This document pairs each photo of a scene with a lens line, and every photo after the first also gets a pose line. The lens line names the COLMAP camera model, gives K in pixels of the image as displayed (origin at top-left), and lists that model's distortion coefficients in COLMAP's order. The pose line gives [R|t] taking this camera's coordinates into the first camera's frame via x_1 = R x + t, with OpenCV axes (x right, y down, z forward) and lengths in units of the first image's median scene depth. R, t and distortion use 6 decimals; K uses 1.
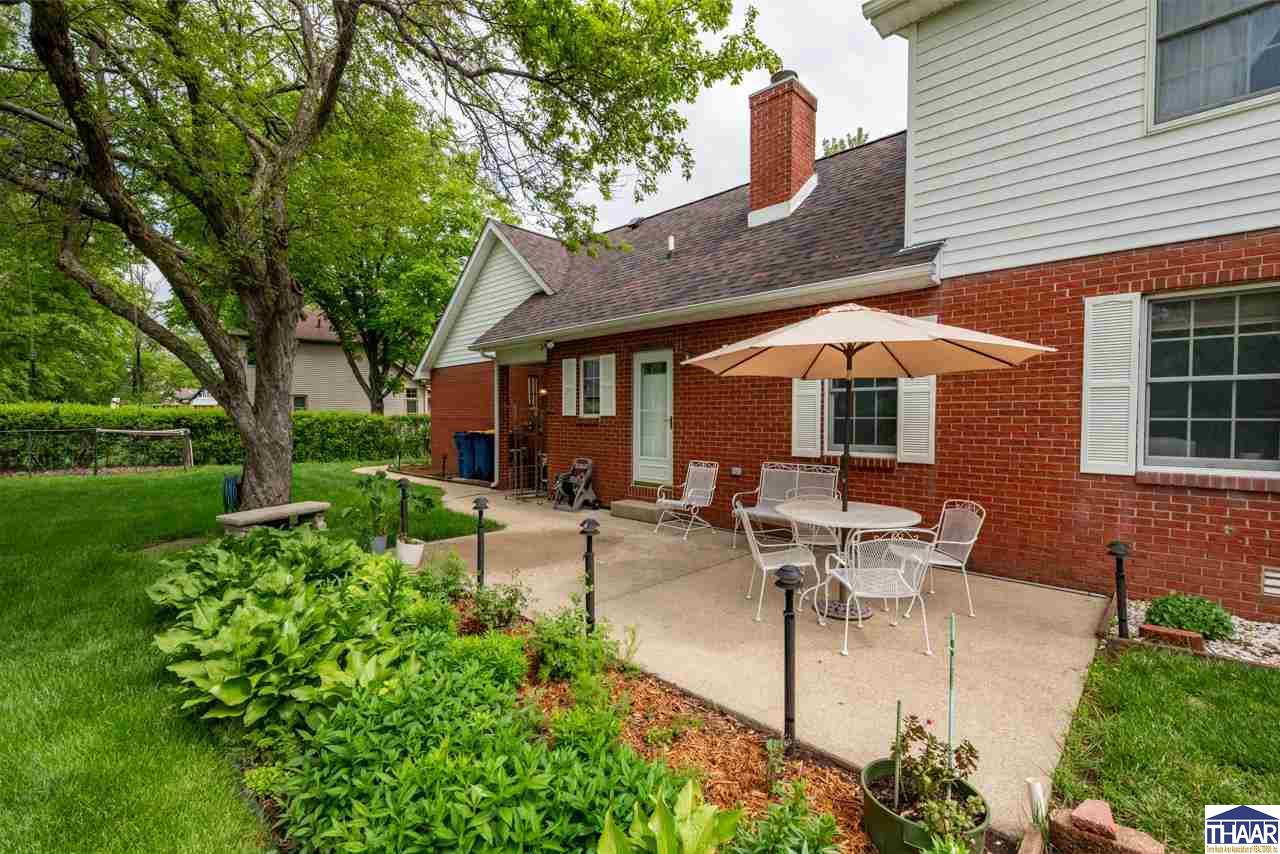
lens RADIAL K [[560.6, 0, 640.0], [0, 560.6, 427.0], [0, 0, 1]] dist [-0.000650, -0.000058]
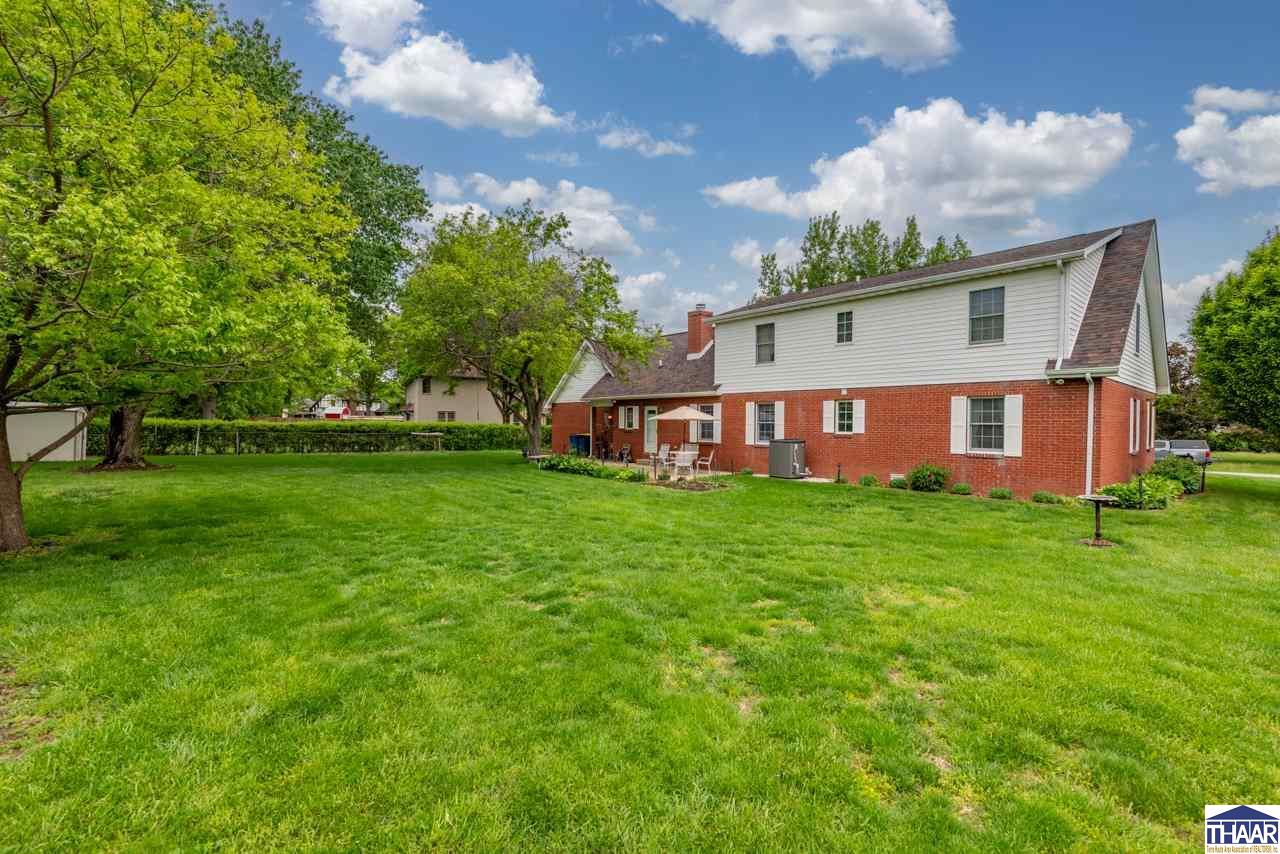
lens RADIAL K [[560.6, 0, 640.0], [0, 560.6, 427.0], [0, 0, 1]] dist [-0.000650, -0.000058]
pose [[0.996025, 0.002126, -0.089049, 0.218288], [-0.002898, 0.999959, -0.008541, -0.006635], [0.089027, 0.008765, 0.995991, -1.814169]]
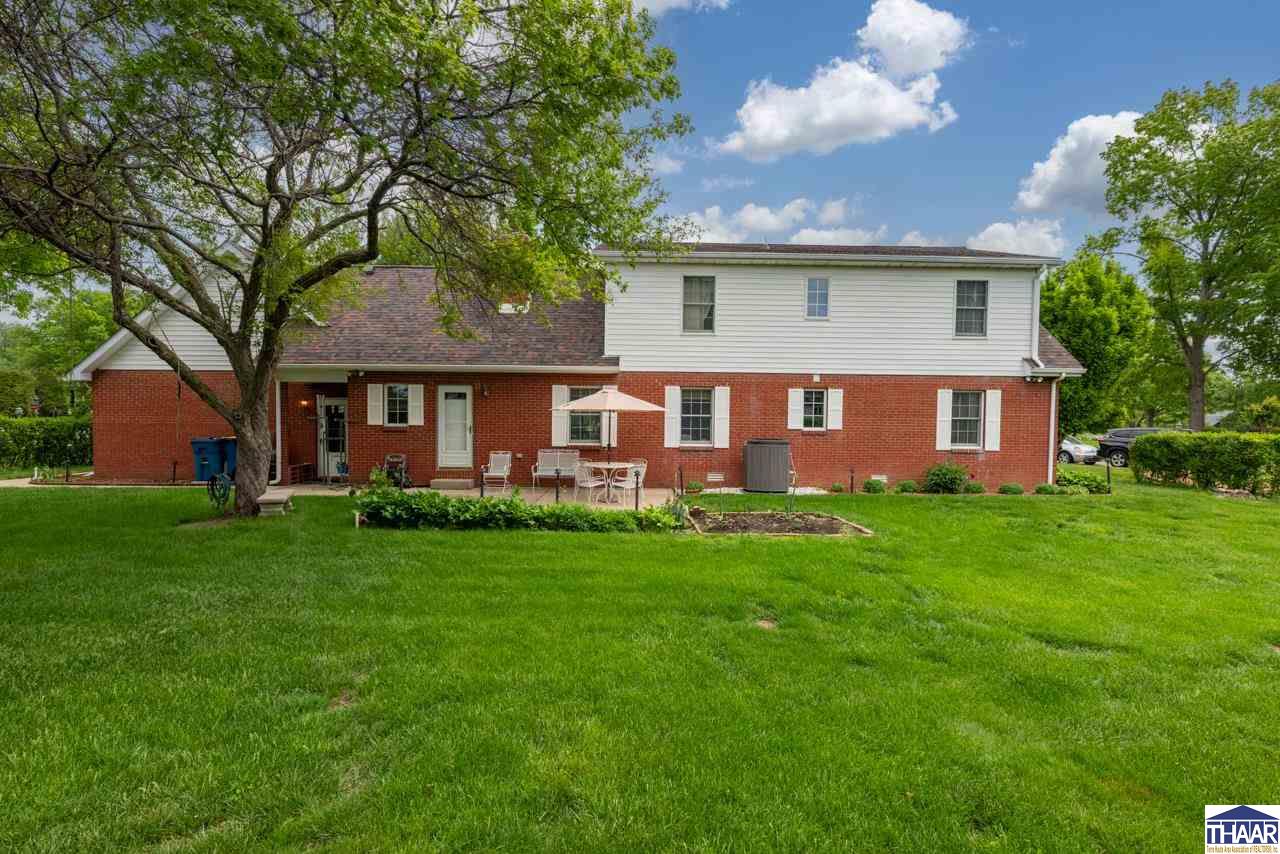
lens RADIAL K [[647.7, 0, 640.0], [0, 647.7, 427.0], [0, 0, 1]] dist [-0.001382, -0.000140]
pose [[0.701790, -0.009661, 0.712319, -0.934192], [0.004557, 0.999948, 0.009073, -0.030144], [-0.712369, -0.003121, 0.701798, -0.694713]]
